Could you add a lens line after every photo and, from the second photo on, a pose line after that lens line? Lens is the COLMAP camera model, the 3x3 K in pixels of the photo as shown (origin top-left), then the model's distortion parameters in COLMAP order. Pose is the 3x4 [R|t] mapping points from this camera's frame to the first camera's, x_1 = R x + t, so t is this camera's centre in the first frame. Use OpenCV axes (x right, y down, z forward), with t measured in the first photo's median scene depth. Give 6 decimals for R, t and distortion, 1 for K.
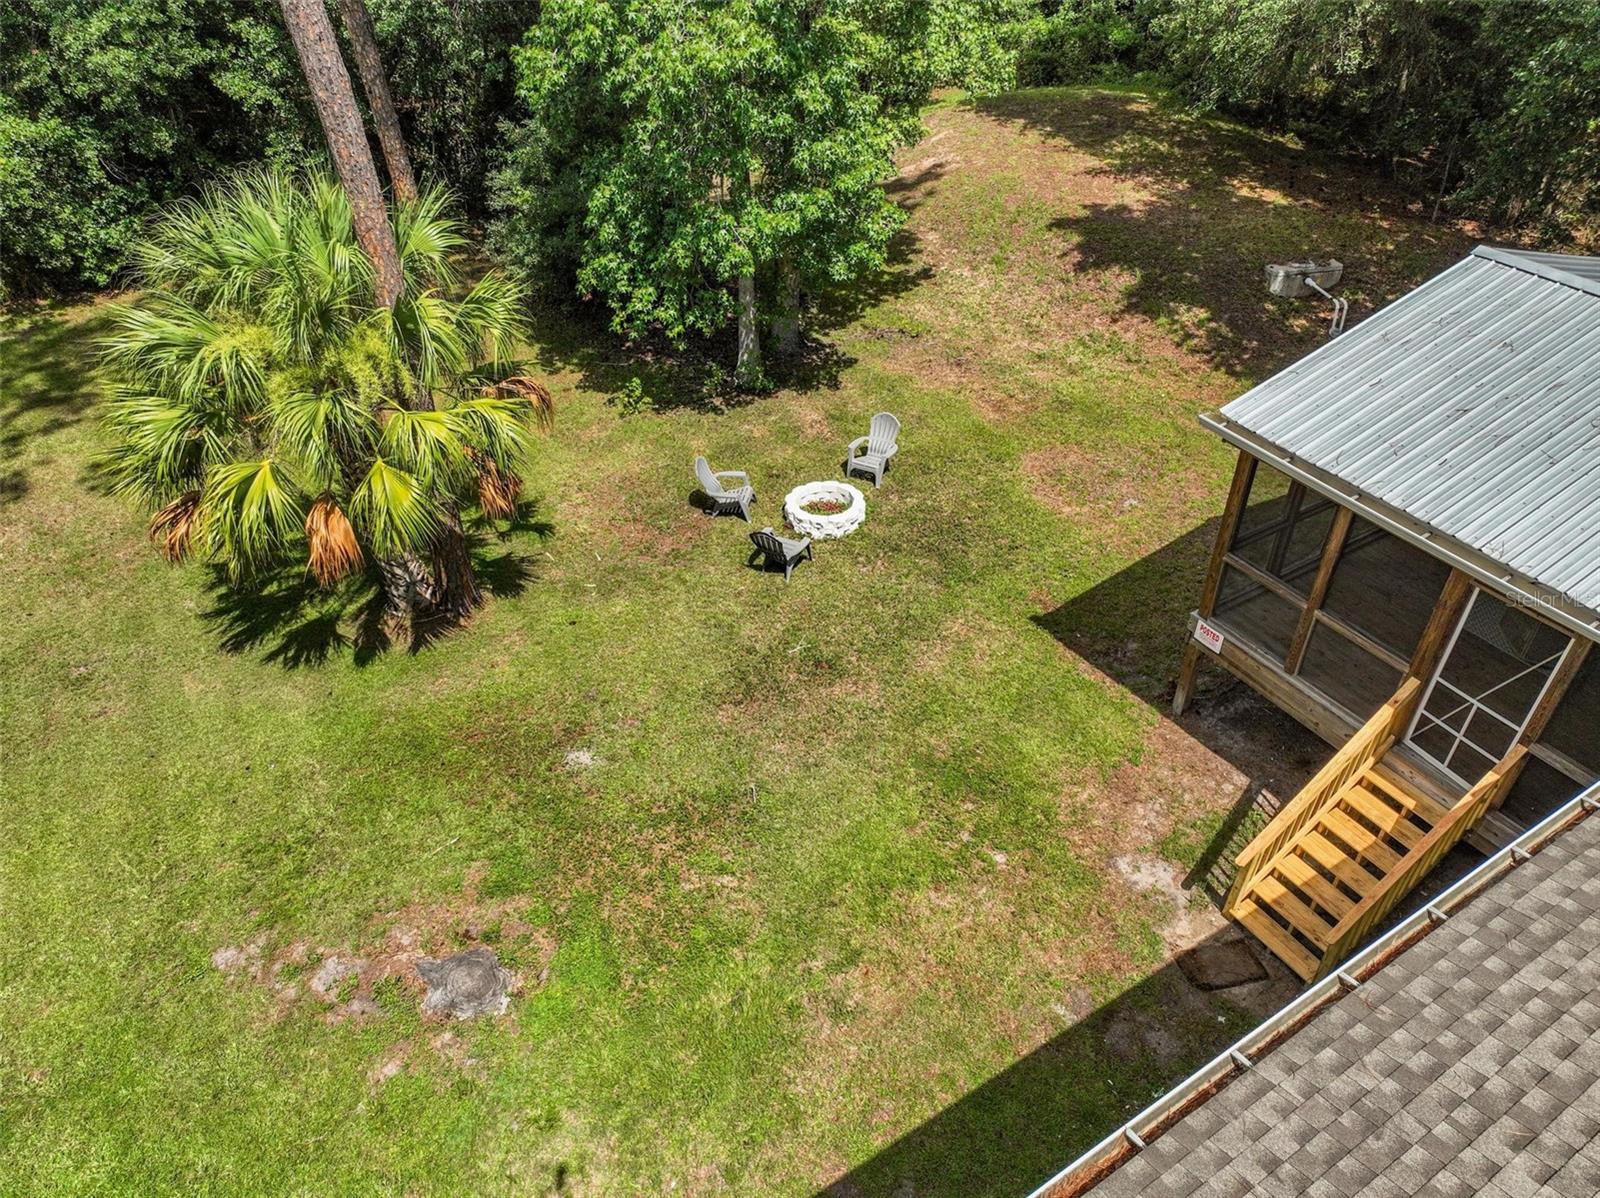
lens RADIAL K [[1113.1, 0, 801.1], [0, 1113.1, 574.9], [0, 0, 1]] dist [-0.002866, 0.008011]
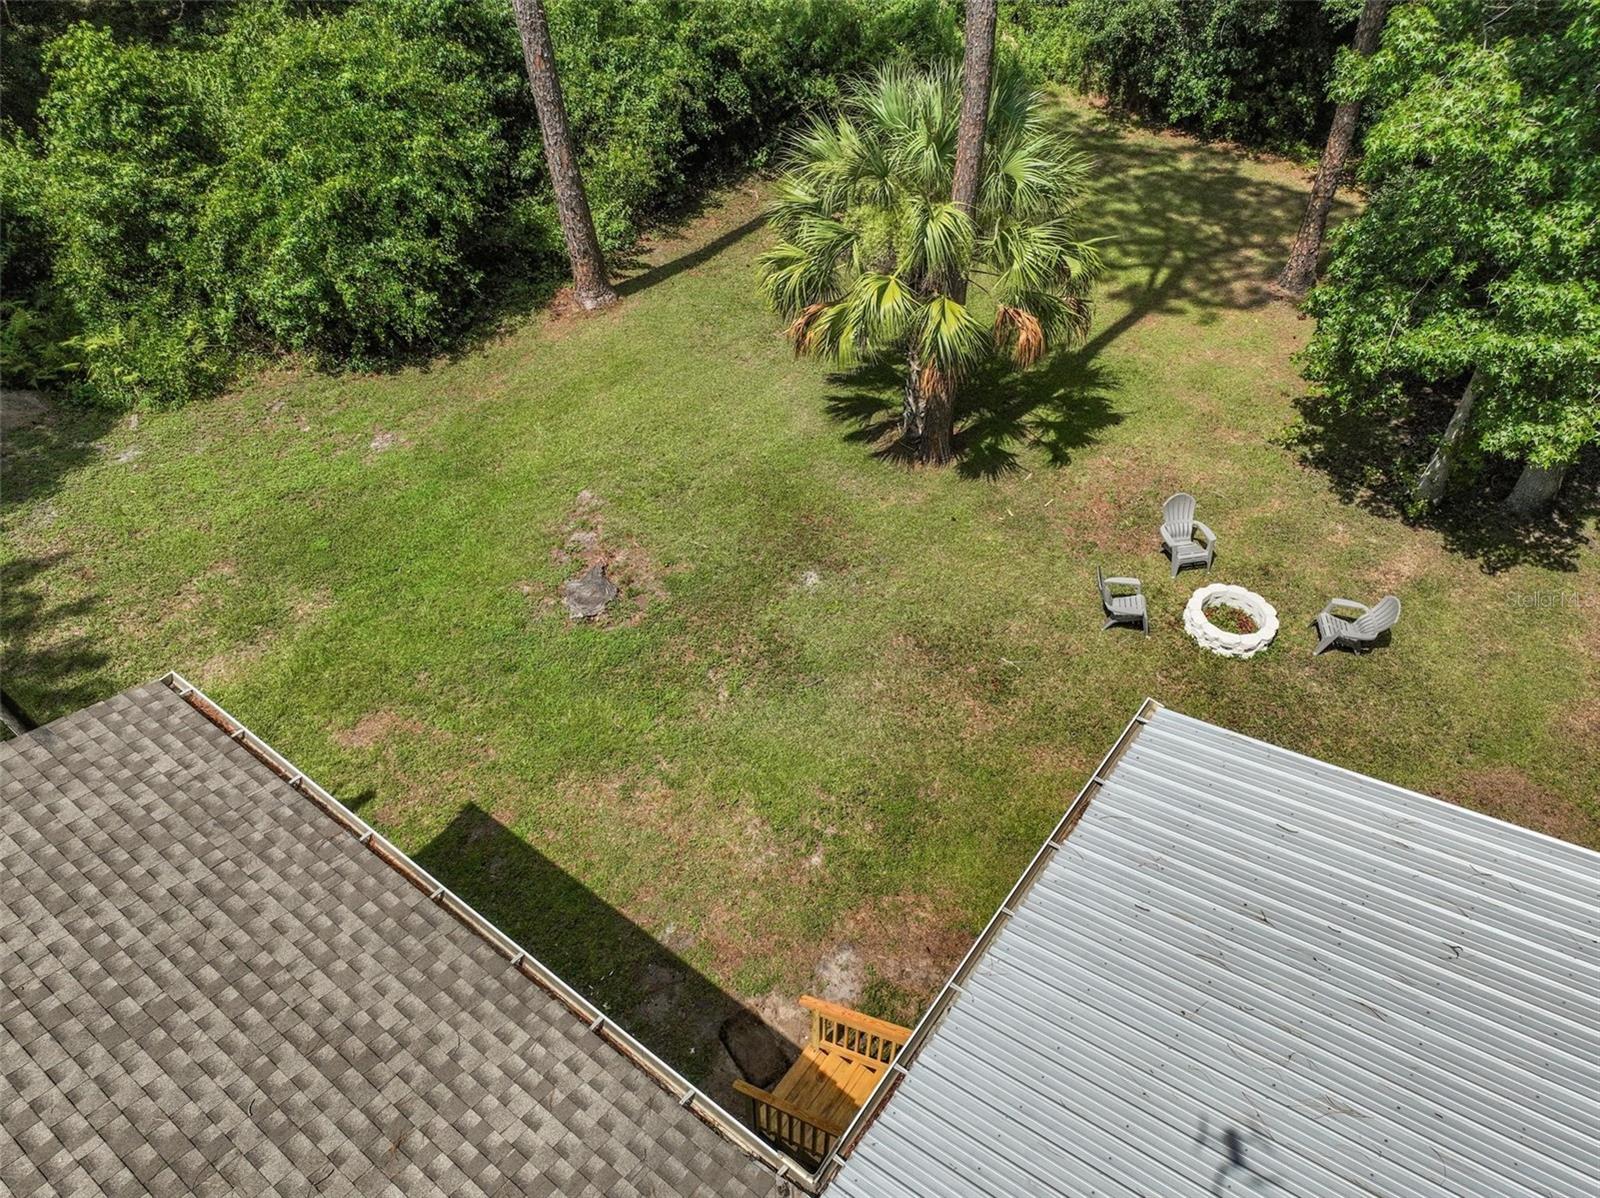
lens RADIAL K [[1113.1, 0, 801.1], [0, 1113.1, 574.9], [0, 0, 1]] dist [-0.002866, 0.008011]
pose [[0.366103, 0.649979, -0.665955, 0.560004], [-0.568931, 0.722650, 0.392549, -0.287610], [0.736401, 0.235169, 0.634357, 0.179302]]
